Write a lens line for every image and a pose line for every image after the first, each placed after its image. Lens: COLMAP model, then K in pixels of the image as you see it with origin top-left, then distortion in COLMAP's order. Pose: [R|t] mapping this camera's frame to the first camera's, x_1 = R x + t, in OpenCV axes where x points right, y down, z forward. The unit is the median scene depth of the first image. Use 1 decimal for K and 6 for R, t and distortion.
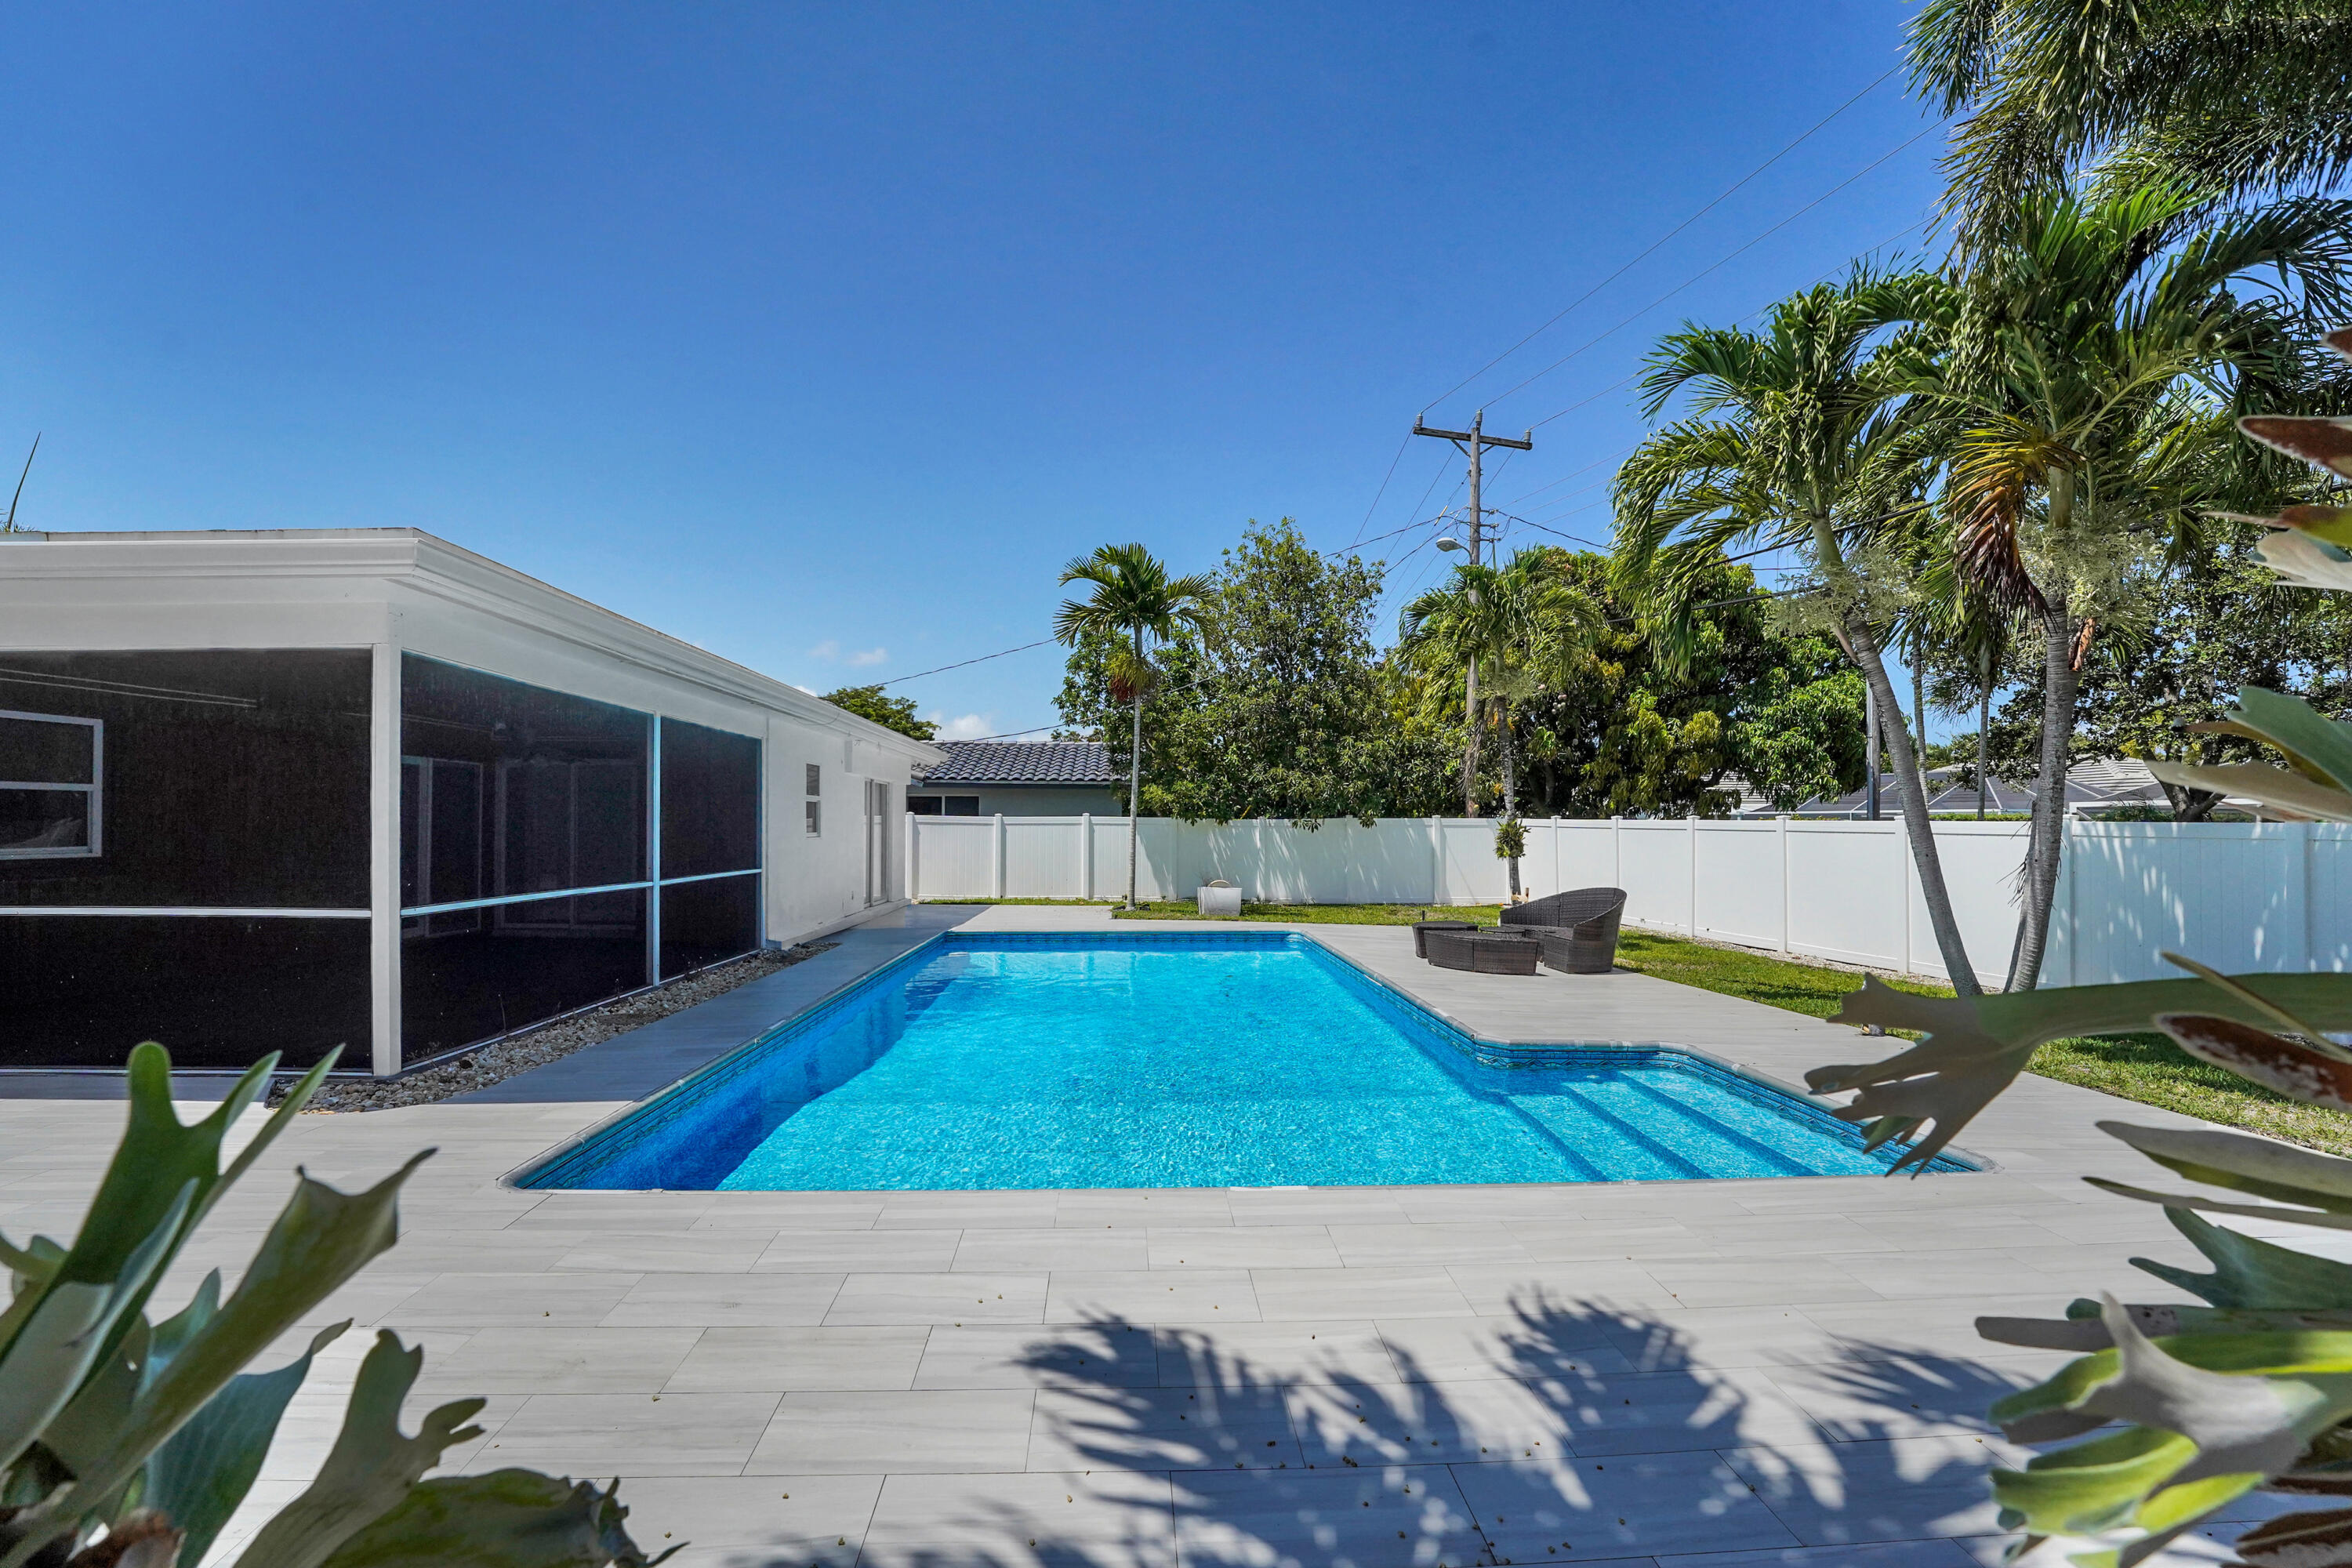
lens RADIAL K [[981.2, 0, 1148.8], [0, 981.2, 815.5], [0, 0, 1]] dist [-0.025834, -0.000427]
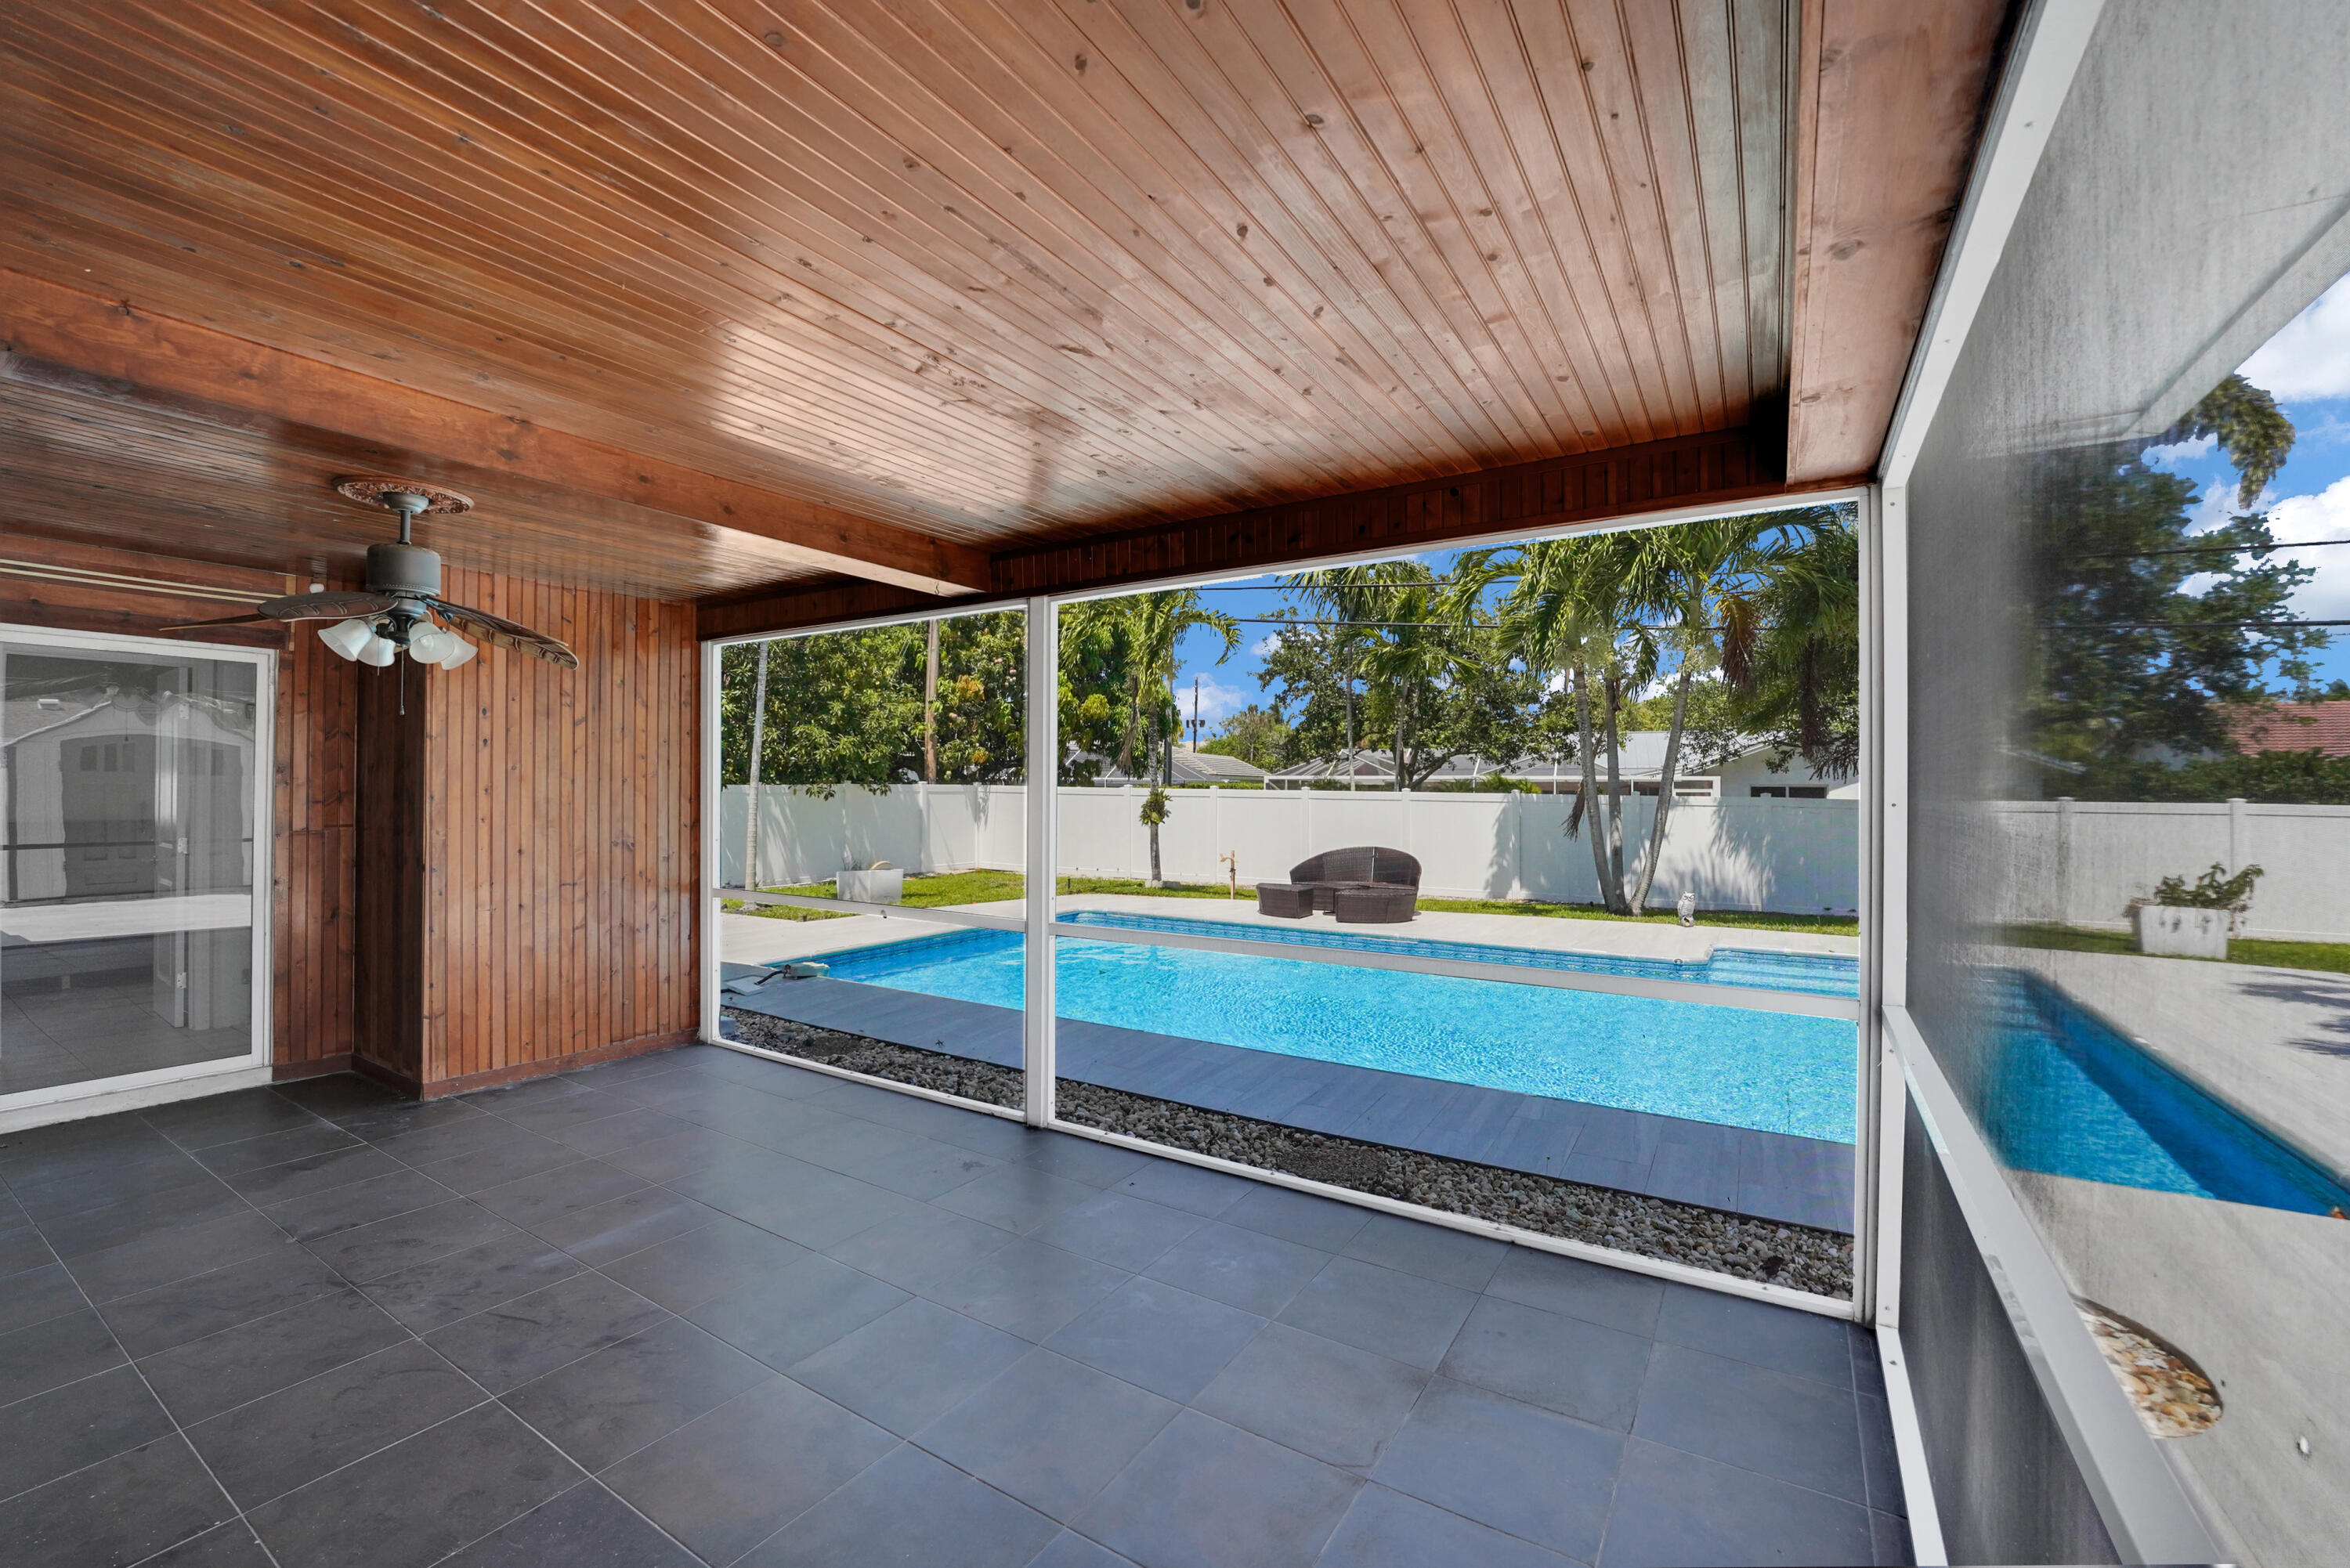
lens RADIAL K [[951.5, 0, 1189.5], [0, 951.5, 784.2], [0, 0, 1]] dist [-0.022132, -0.000577]
pose [[0.555603, 0.005076, 0.831432, -0.340367], [-0.016863, 0.999844, 0.005164, -0.005337], [-0.831277, -0.016890, 0.555602, 0.258946]]
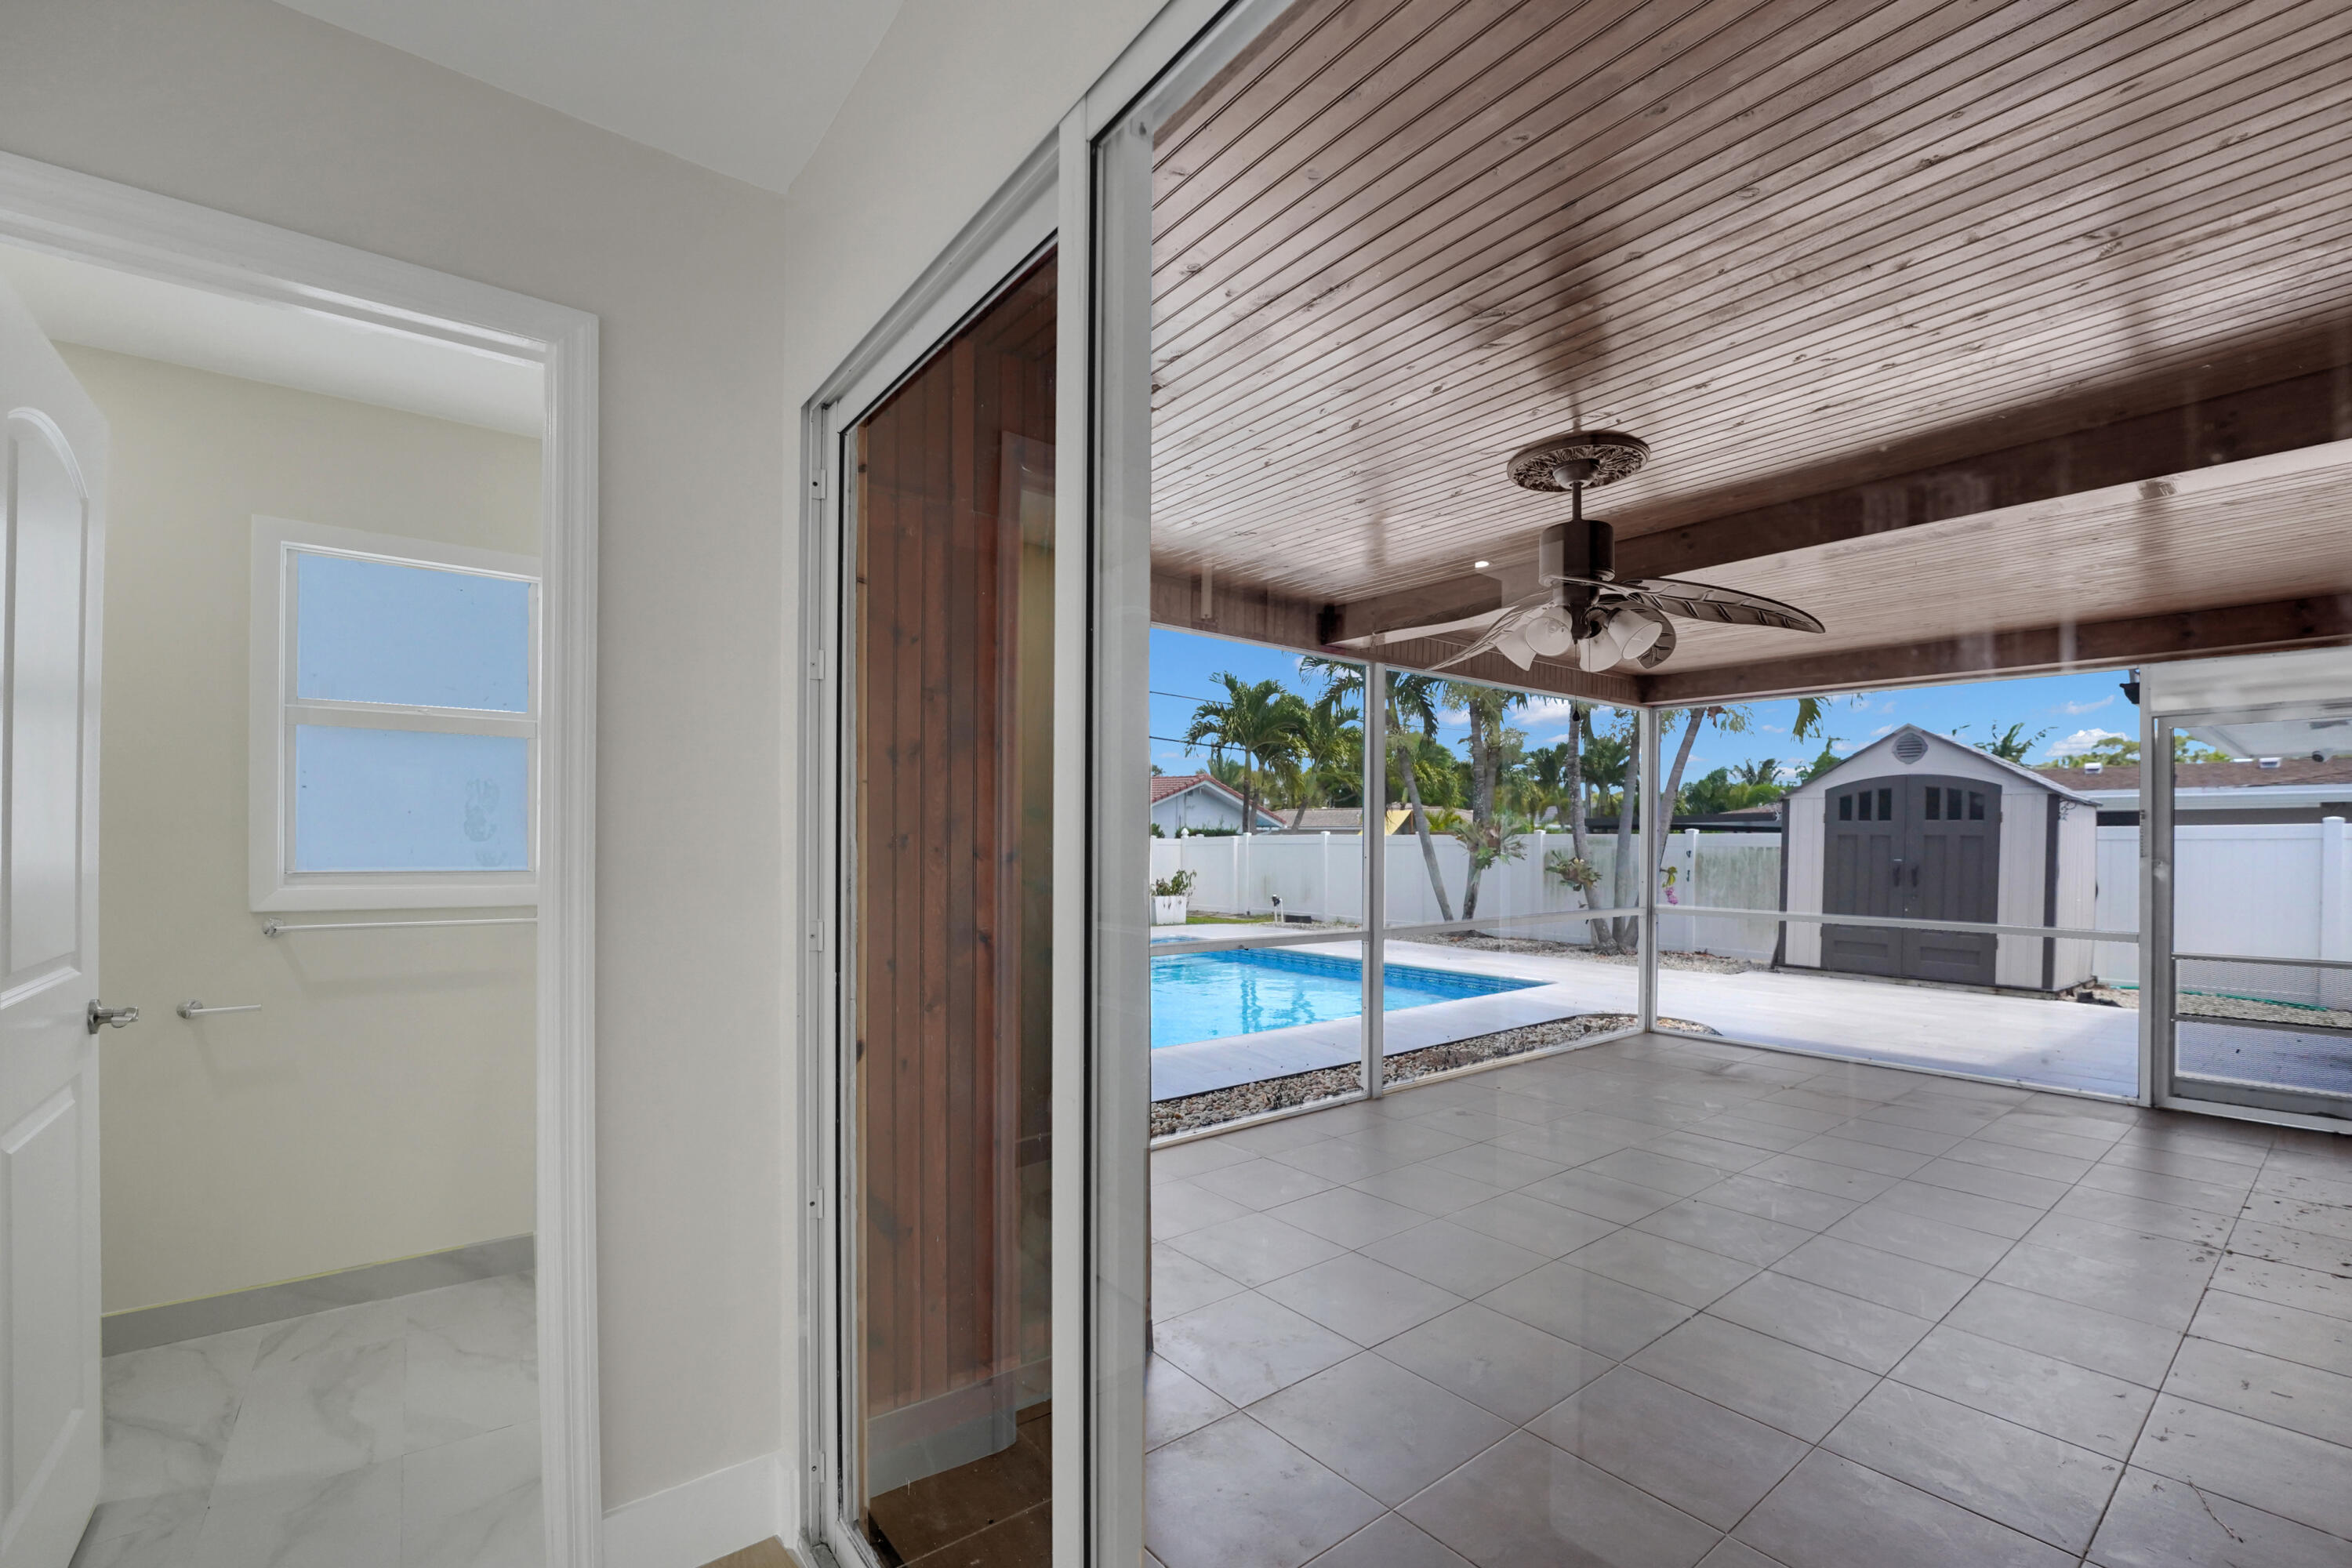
lens RADIAL K [[952.4, 0, 1177.9], [0, 952.4, 834.0], [0, 0, 1]] dist [-0.022132, -0.000577]
pose [[-0.571363, -0.005175, 0.820681, -0.361794], [-0.014928, 0.999880, -0.004088, -0.000460], [-0.820561, -0.014587, -0.571372, 0.550650]]
